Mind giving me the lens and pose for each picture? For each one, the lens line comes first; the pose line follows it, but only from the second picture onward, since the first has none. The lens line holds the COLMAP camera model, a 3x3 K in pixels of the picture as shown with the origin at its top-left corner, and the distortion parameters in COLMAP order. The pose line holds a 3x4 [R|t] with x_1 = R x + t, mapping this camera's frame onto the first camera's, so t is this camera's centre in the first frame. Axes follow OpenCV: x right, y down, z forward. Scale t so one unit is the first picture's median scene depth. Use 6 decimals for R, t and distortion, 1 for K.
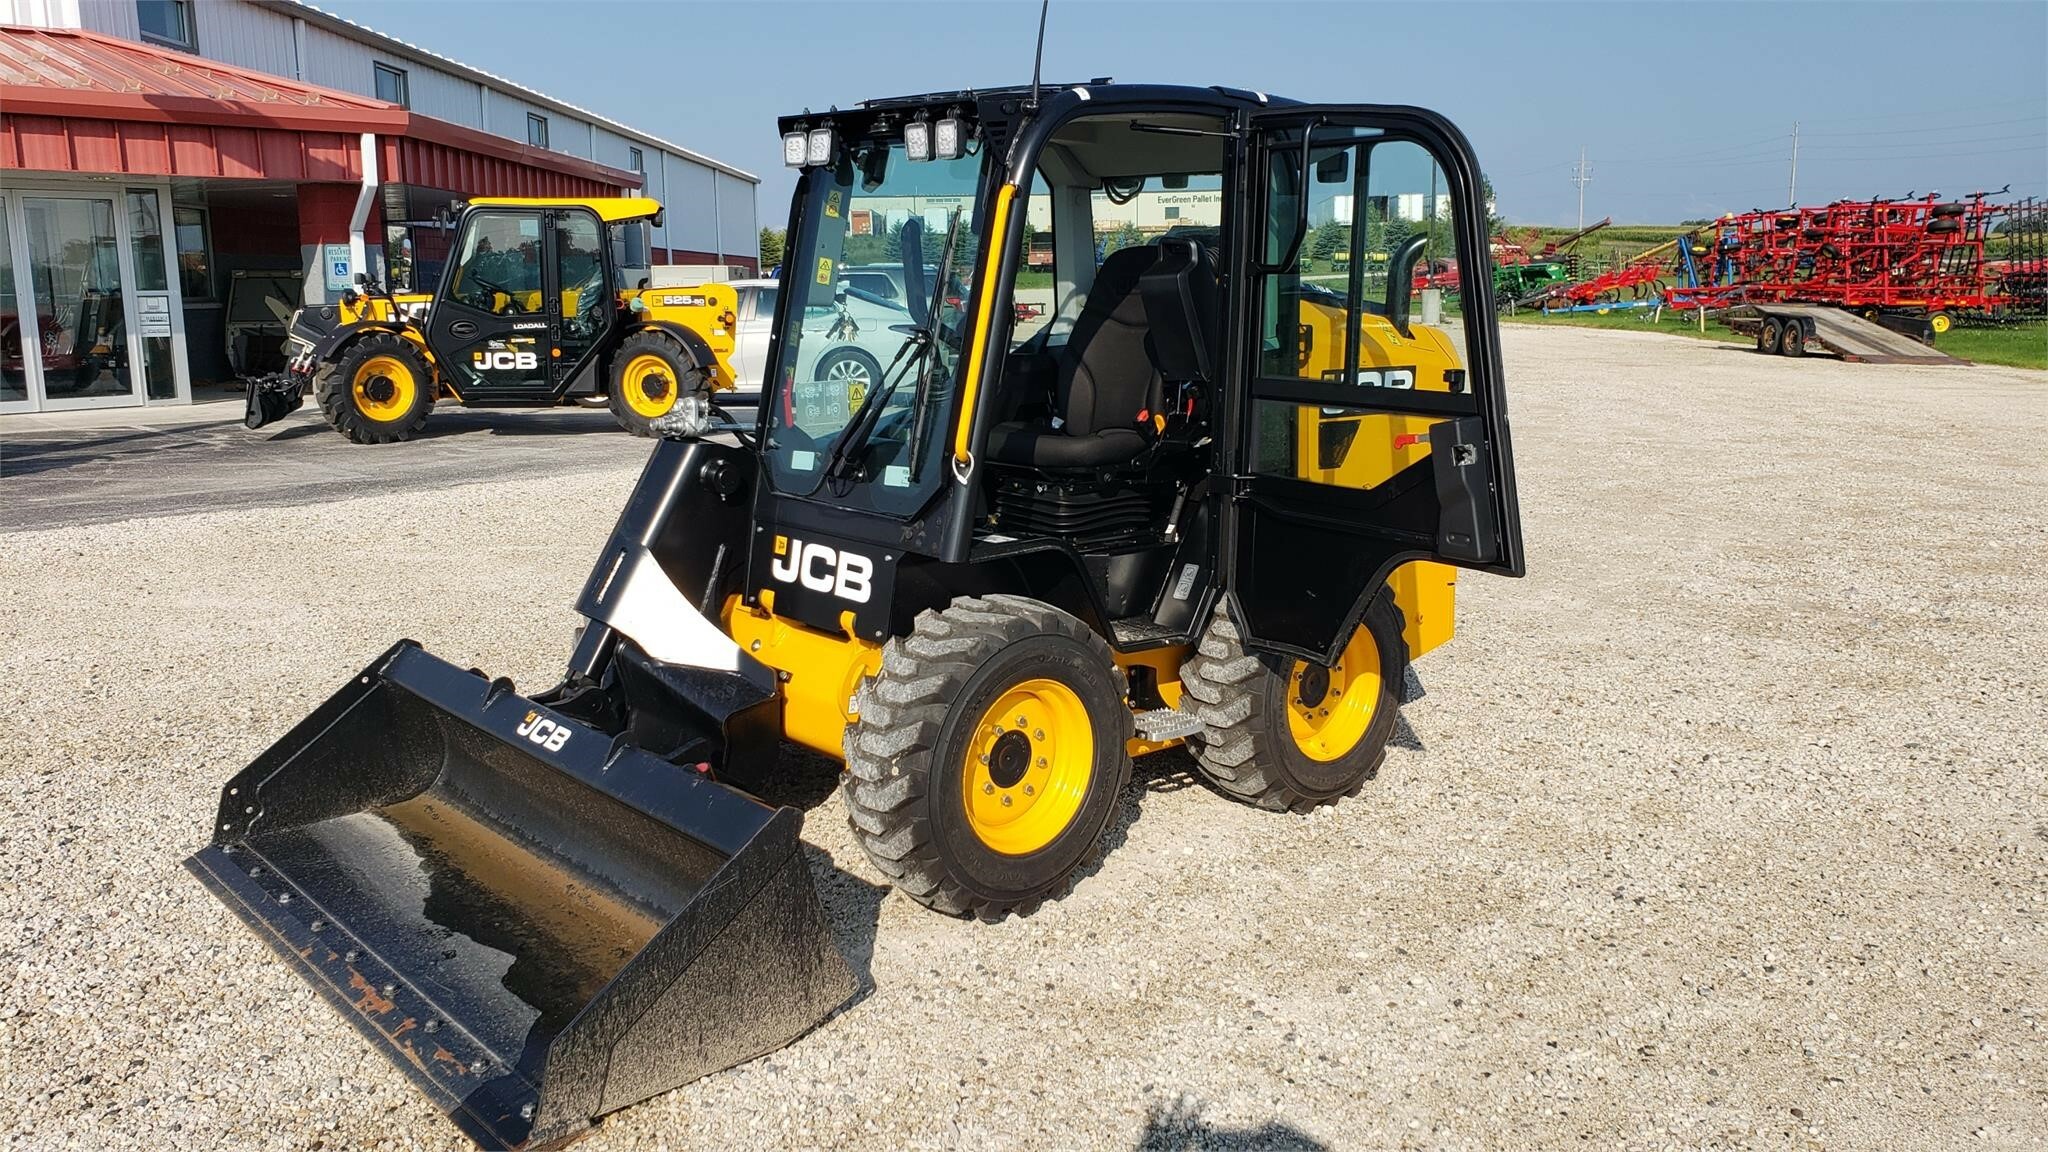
lens RADIAL K [[1591.2, 0, 993.4], [0, 1591.2, 586.4], [0, 0, 1]] dist [0.030736, 0.009083]
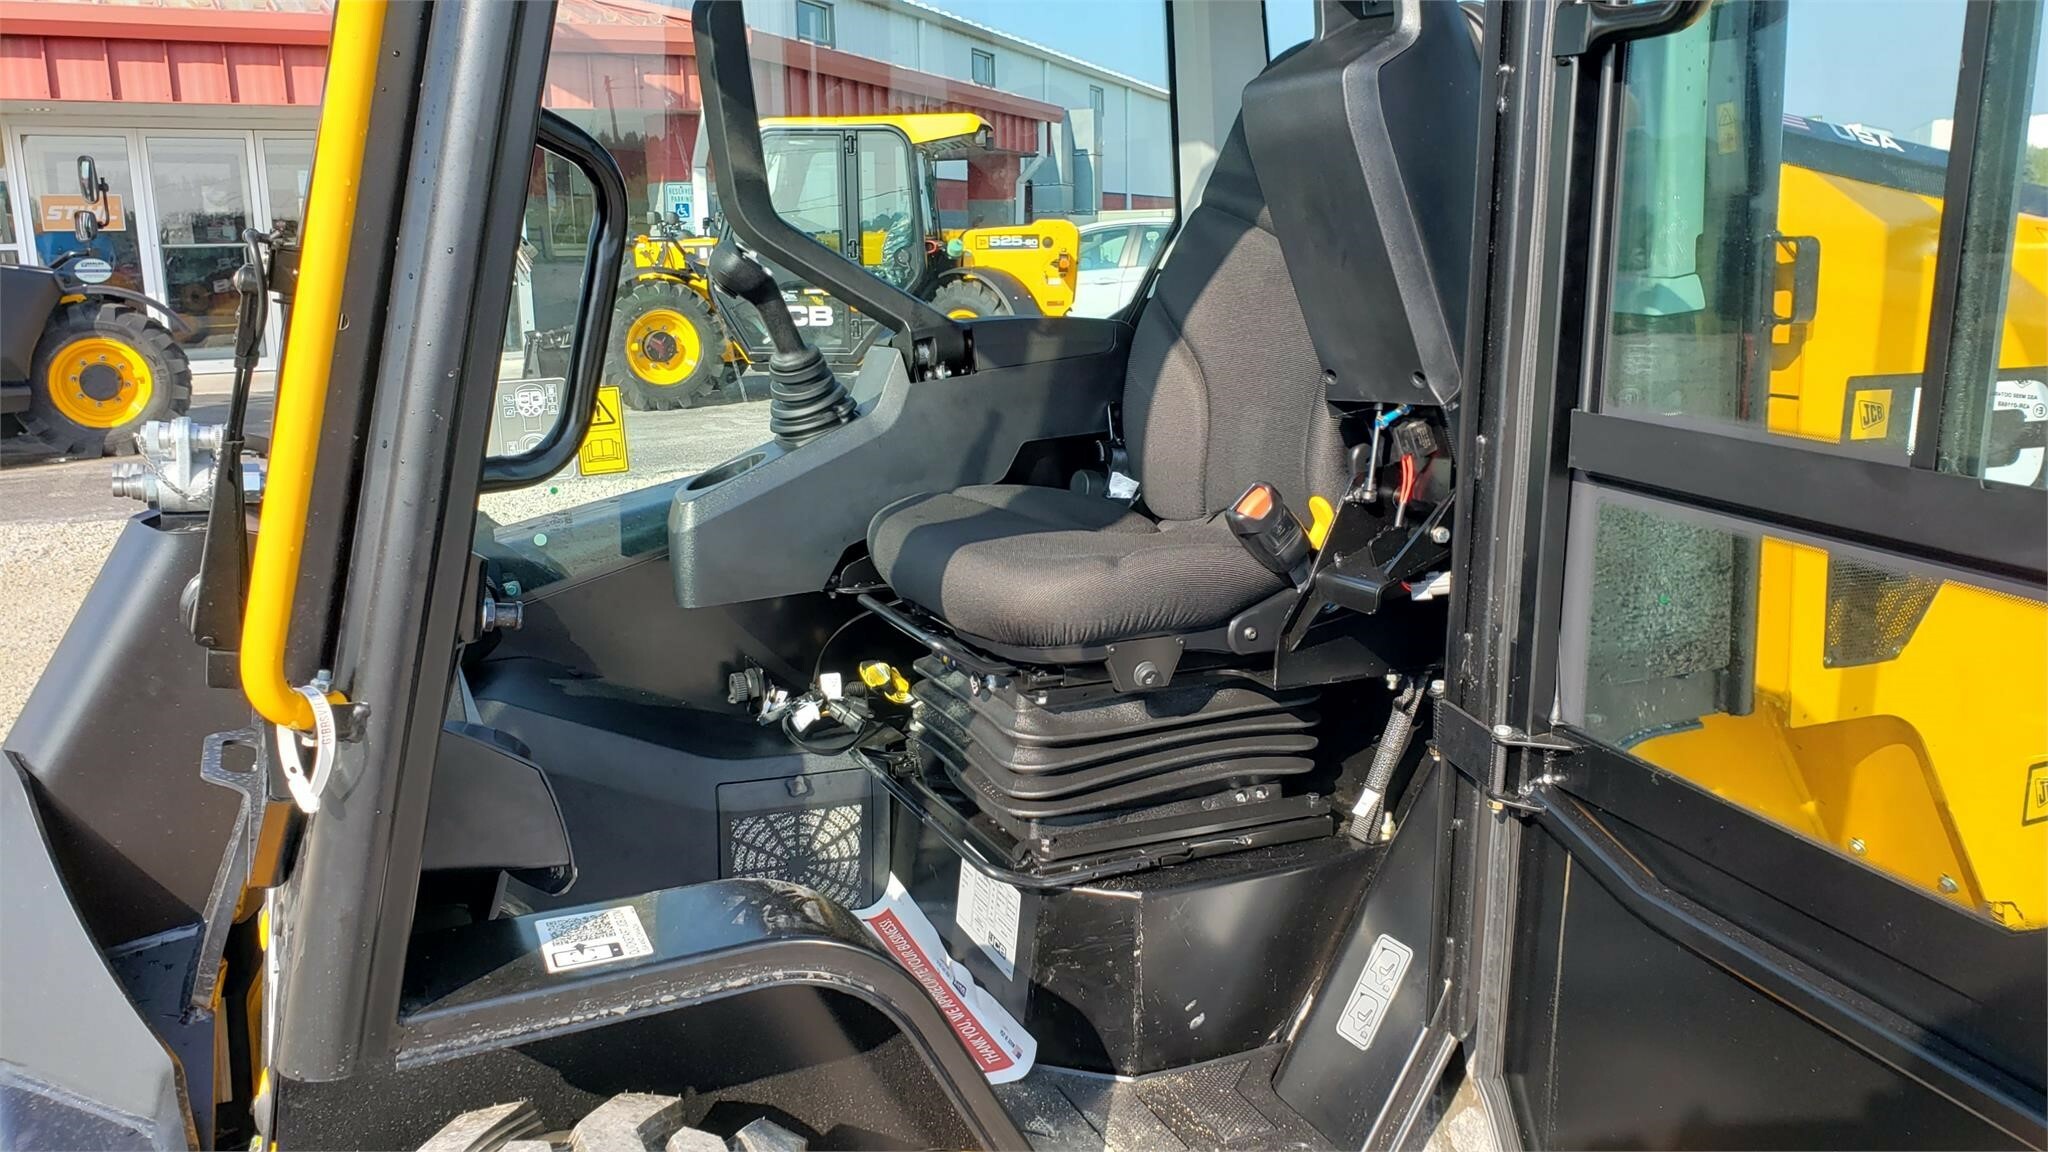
lens RADIAL K [[1608.4, 0, 996.2], [0, 1608.4, 542.4], [0, 0, 1]] dist [0.031019, -0.007510]
pose [[0.952485, 0.049179, -0.300588, 0.144279], [-0.048564, 0.998775, 0.009520, -0.098451], [0.300687, 0.005530, 0.953707, 0.645616]]
